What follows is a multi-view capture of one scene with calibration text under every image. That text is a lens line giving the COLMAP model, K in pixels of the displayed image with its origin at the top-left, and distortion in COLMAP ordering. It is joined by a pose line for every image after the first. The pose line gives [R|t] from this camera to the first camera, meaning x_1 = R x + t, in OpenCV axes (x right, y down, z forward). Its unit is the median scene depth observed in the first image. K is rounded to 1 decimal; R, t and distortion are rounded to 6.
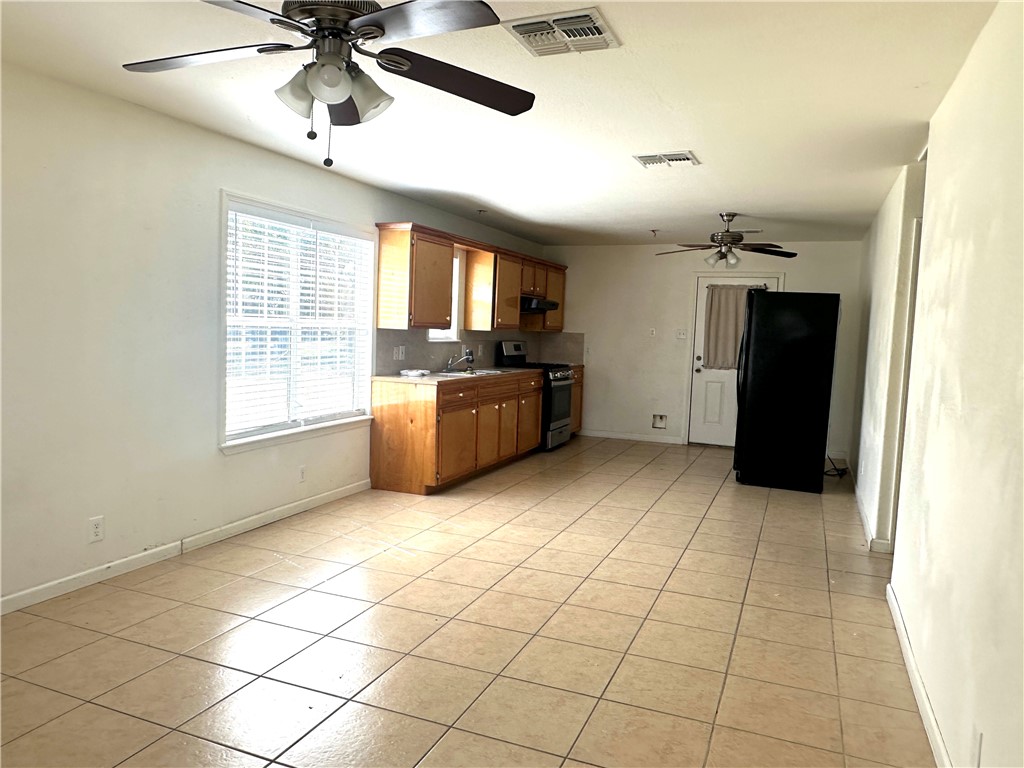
lens RADIAL K [[716.7, 0, 512.0], [0, 716.7, 381.6], [0, 0, 1]] dist [0.001734, -0.000439]
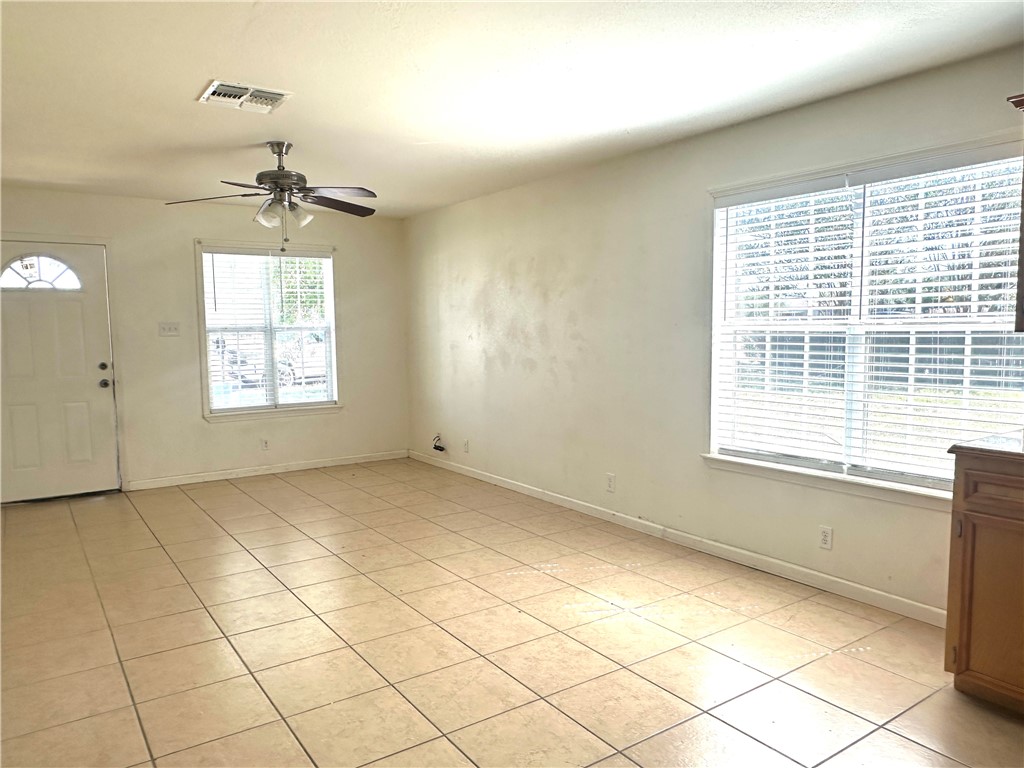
lens RADIAL K [[716.7, 0, 512.2], [0, 716.7, 389.9], [0, 0, 1]] dist [0.001734, -0.000439]
pose [[-0.543743, 0.048160, -0.837869, 0.564476], [-0.069788, 0.992300, 0.102326, -0.082165], [0.836345, 0.114113, -0.536195, 1.335254]]
